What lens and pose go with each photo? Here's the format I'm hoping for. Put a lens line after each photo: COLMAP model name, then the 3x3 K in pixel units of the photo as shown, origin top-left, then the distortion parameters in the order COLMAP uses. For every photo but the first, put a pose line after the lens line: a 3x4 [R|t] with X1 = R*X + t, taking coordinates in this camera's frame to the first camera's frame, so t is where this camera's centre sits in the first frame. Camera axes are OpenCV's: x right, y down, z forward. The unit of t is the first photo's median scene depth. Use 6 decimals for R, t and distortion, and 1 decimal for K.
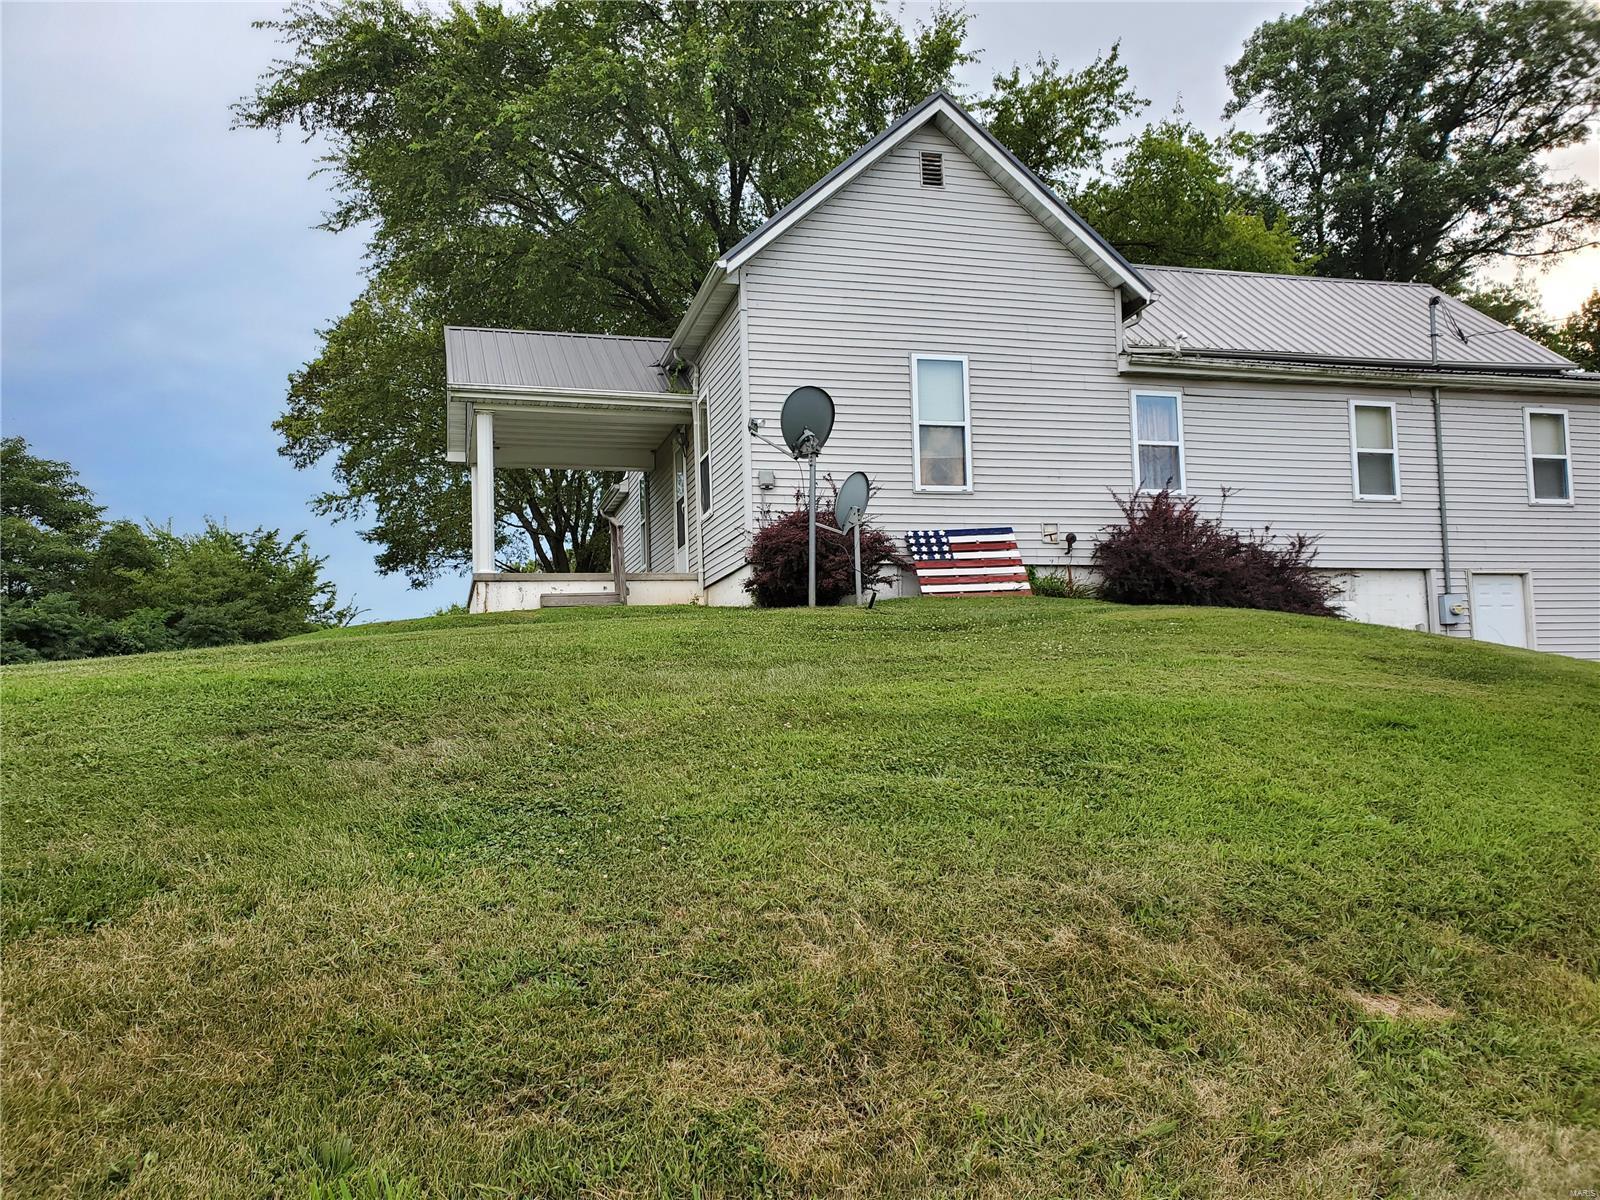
lens RADIAL K [[1222.2, 0, 798.3], [0, 1222.2, 601.9], [0, 0, 1]] dist [0.031404, -0.017192]
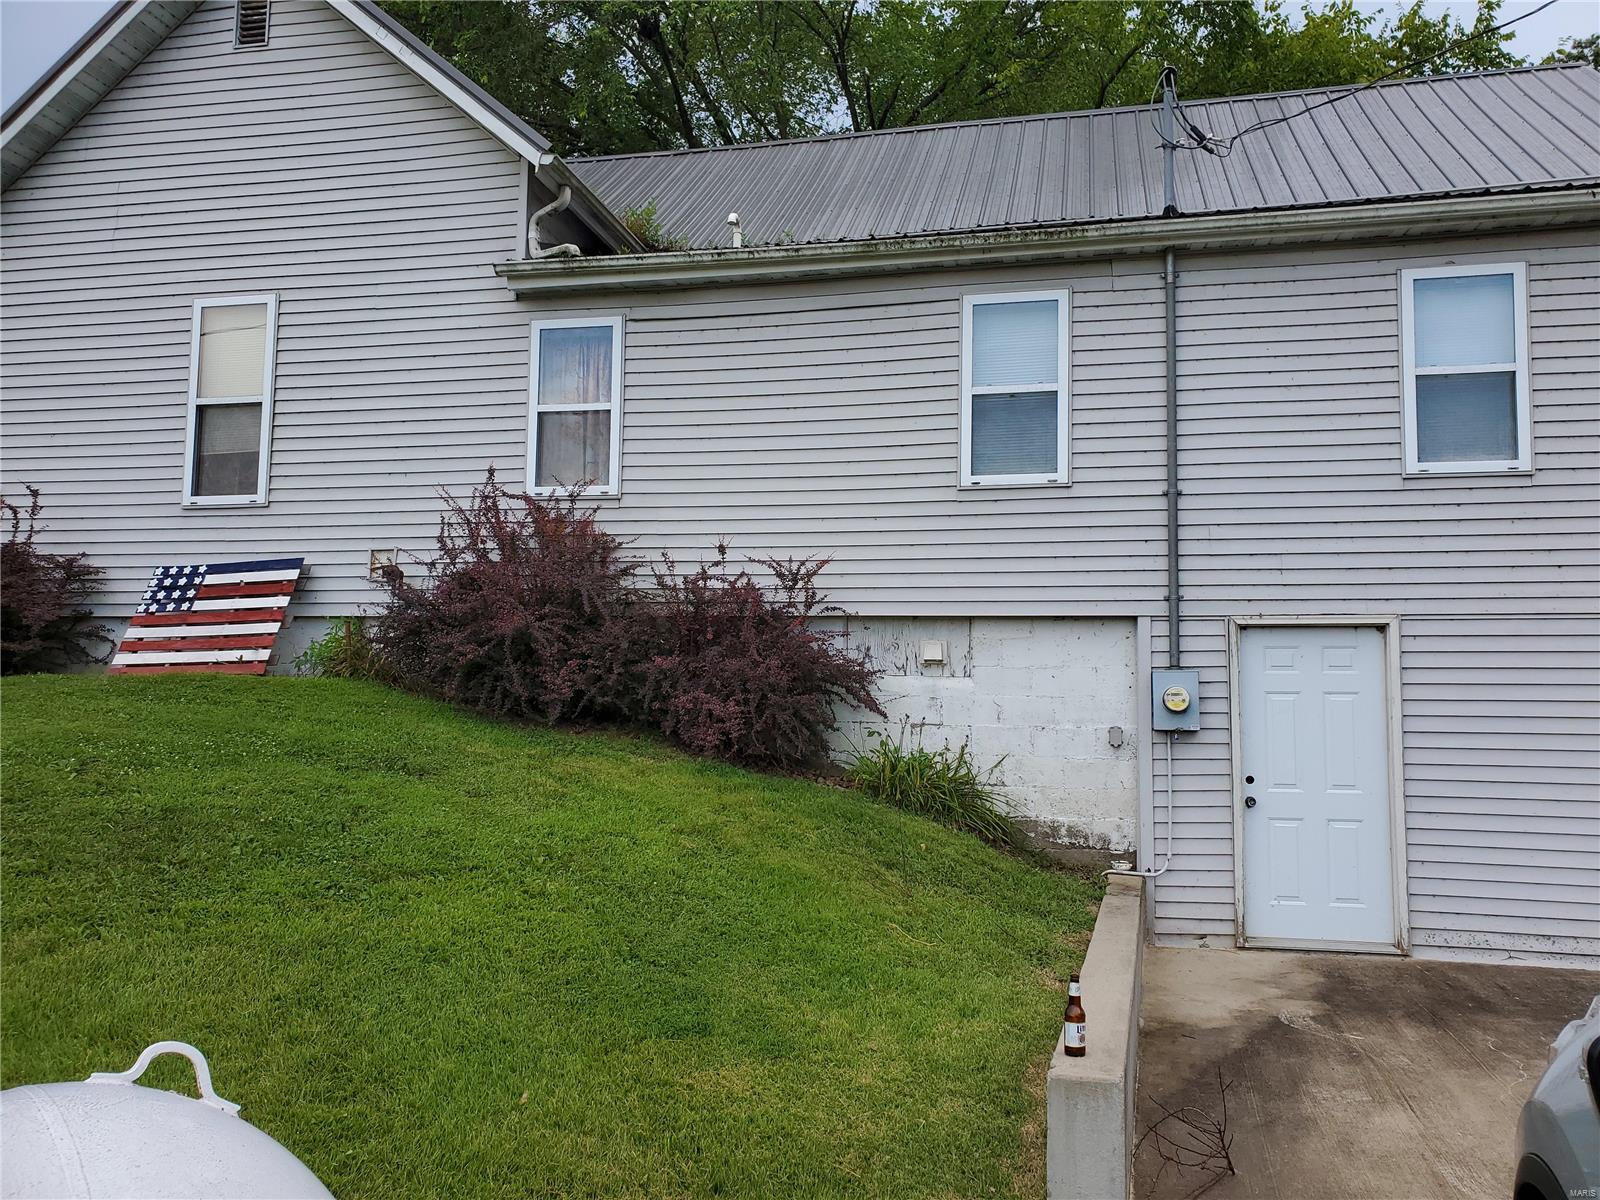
lens RADIAL K [[1222.2, 0, 800.1], [0, 1222.2, 599.4], [0, 0, 1]] dist [0.031404, -0.017192]
pose [[0.887785, -0.004284, -0.460238, 0.656026], [0.004216, 0.999990, -0.001175, -0.035642], [0.460239, -0.000897, 0.887795, 0.525116]]
